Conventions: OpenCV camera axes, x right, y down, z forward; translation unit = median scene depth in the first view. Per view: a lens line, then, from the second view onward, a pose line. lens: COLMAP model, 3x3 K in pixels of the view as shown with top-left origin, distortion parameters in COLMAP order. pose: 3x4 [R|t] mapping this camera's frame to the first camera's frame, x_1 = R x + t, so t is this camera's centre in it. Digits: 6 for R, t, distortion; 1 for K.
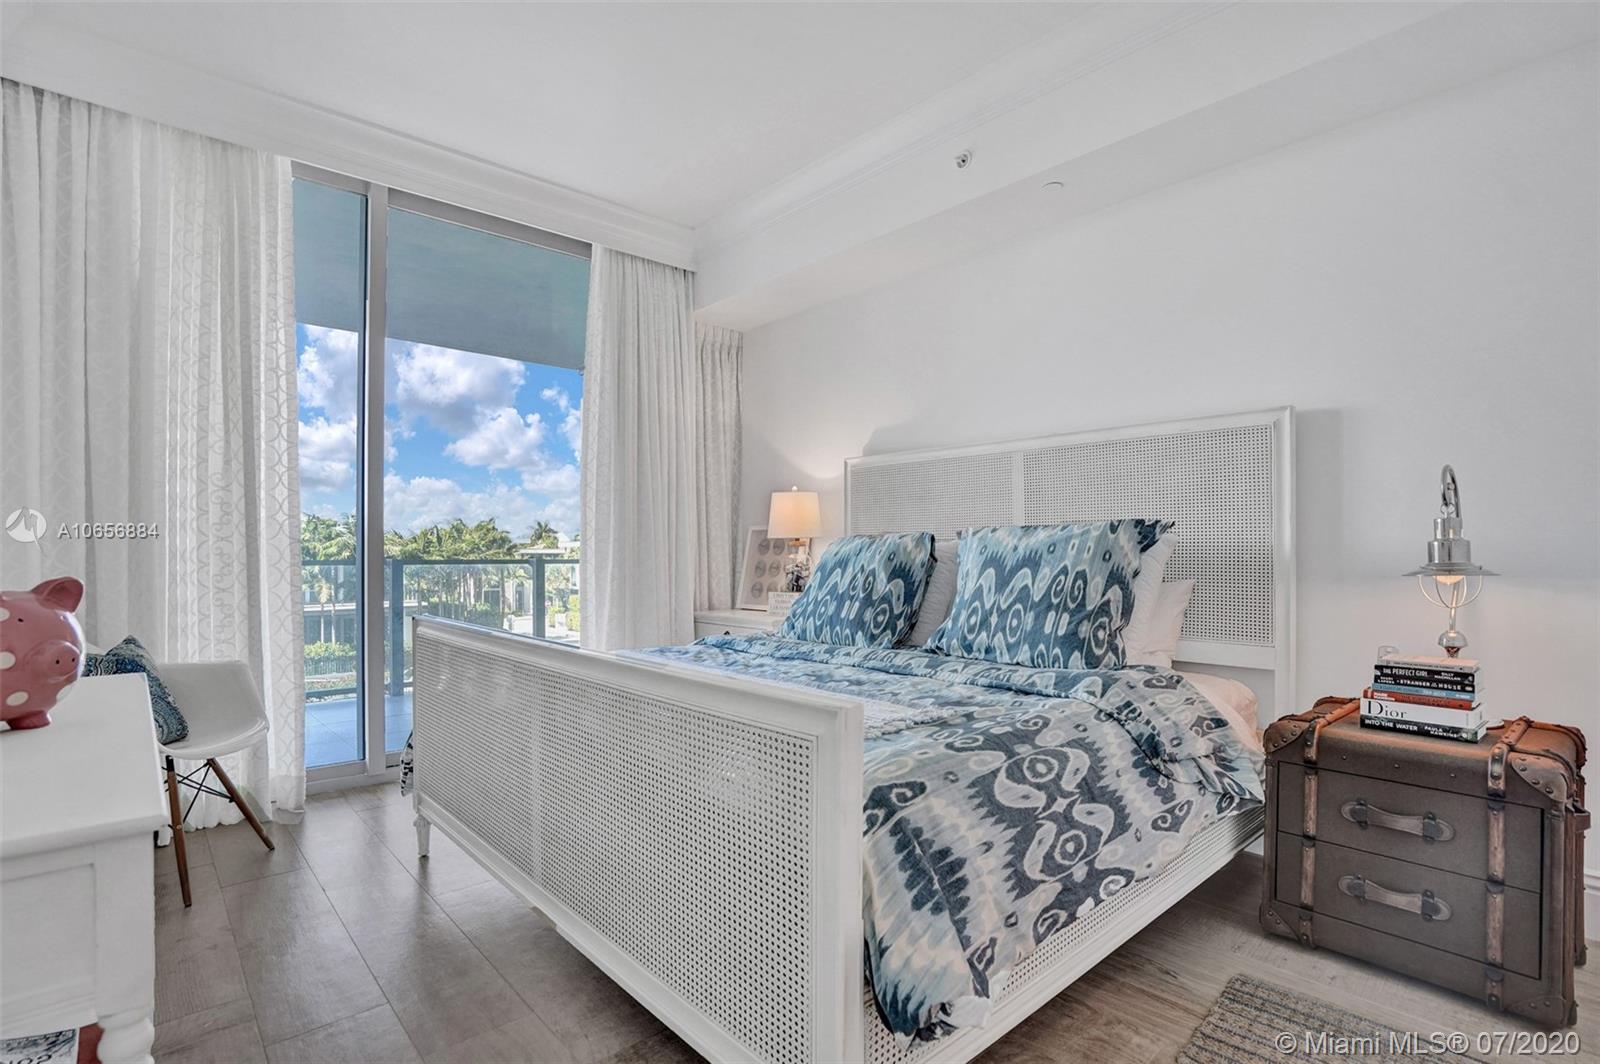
lens RADIAL K [[739.5, 0, 796.8], [0, 739.5, 537.8], [0, 0, 1]] dist [-0.039583, 0.014753]
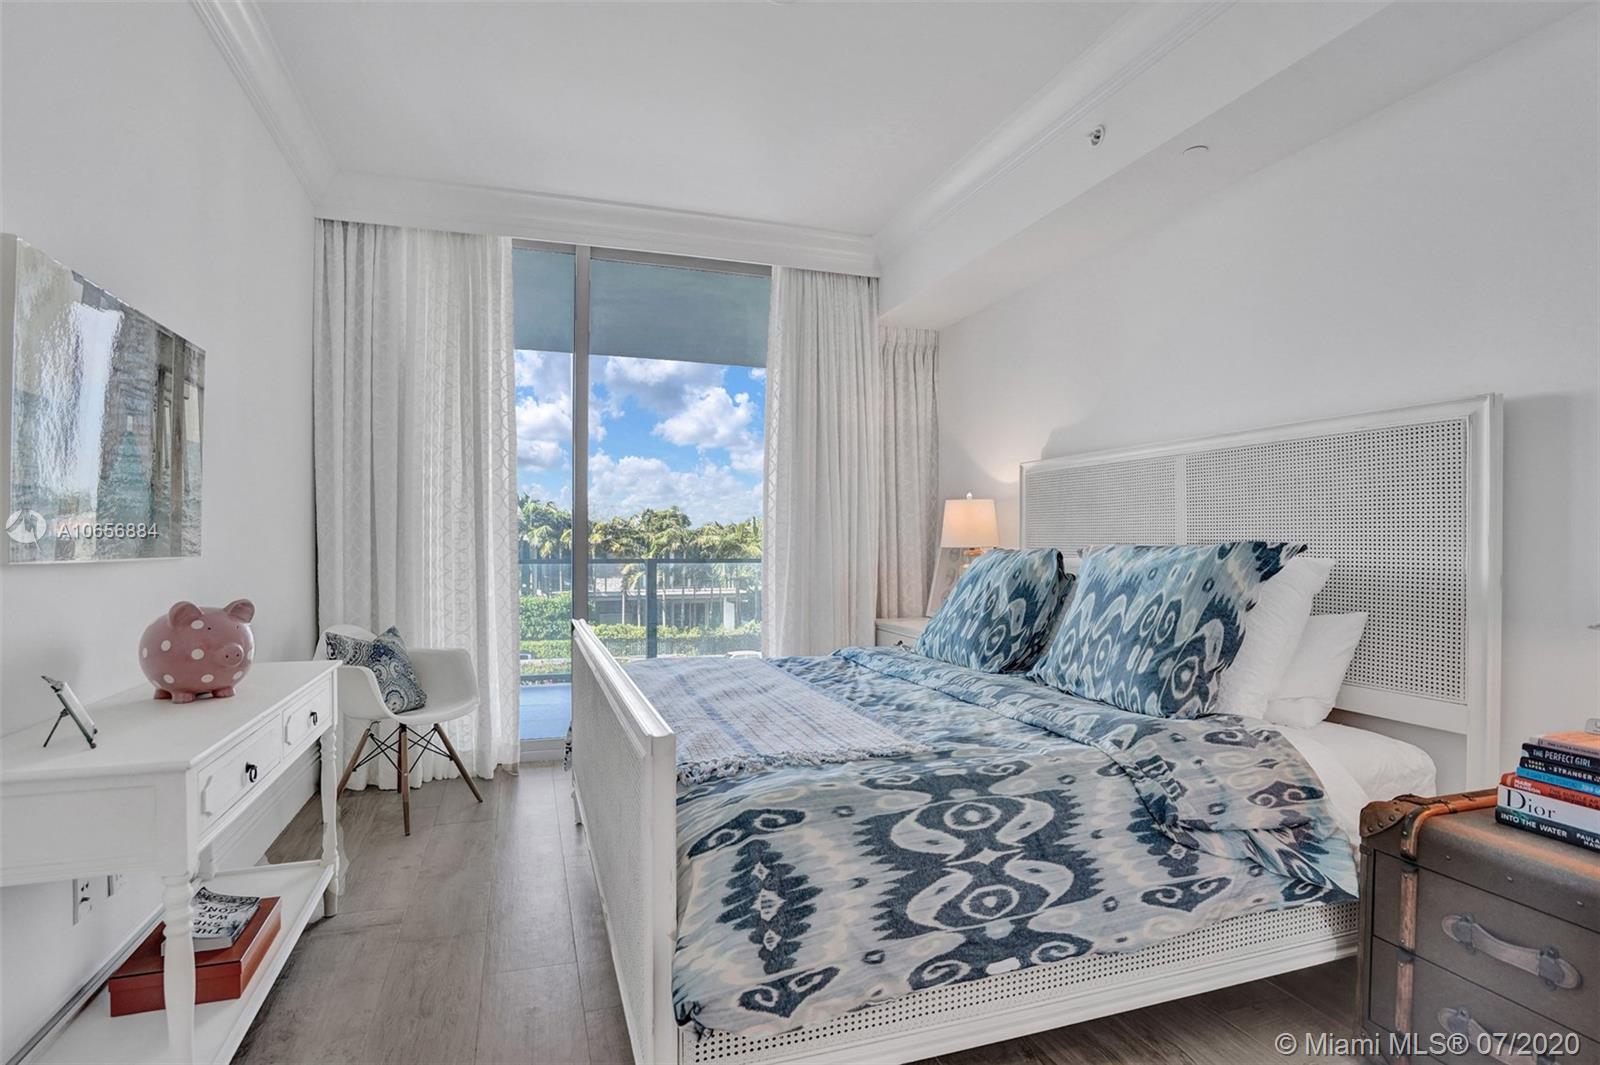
lens RADIAL K [[775.7, 0, 800.0], [0, 775.7, 532.5], [0, 0, 1]] dist [-0.039312, 0.015028]
pose [[0.926522, -0.000841, -0.376240, 0.301065], [0.002257, 0.999992, 0.003324, -0.038965], [0.376234, -0.003929, 0.926516, -0.017903]]
